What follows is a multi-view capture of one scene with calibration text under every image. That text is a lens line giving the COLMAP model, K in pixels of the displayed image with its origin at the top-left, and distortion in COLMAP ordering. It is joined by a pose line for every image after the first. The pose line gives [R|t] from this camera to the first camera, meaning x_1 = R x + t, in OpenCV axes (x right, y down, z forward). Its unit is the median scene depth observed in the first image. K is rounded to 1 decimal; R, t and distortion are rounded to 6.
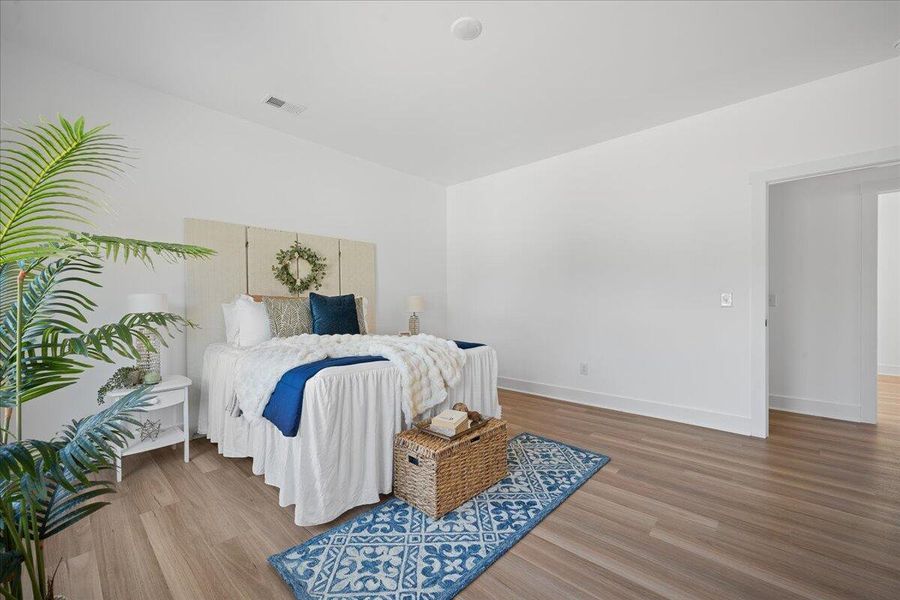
lens RADIAL K [[366.3, 0, 444.2], [0, 366.3, 305.9], [0, 0, 1]] dist [-0.000282, -0.000330]
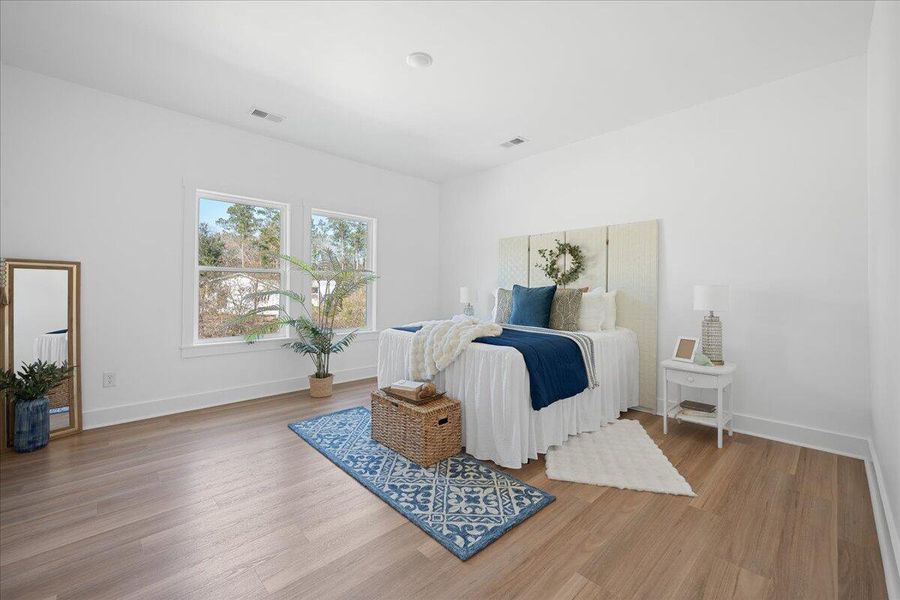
lens RADIAL K [[366.3, 0, 444.2], [0, 366.3, 305.9], [0, 0, 1]] dist [-0.000282, -0.000330]
pose [[-0.068914, 0.041034, -0.996778, 1.137641], [-0.021992, 0.998848, 0.042640, -0.019777], [0.997380, 0.024859, -0.067933, 1.103579]]
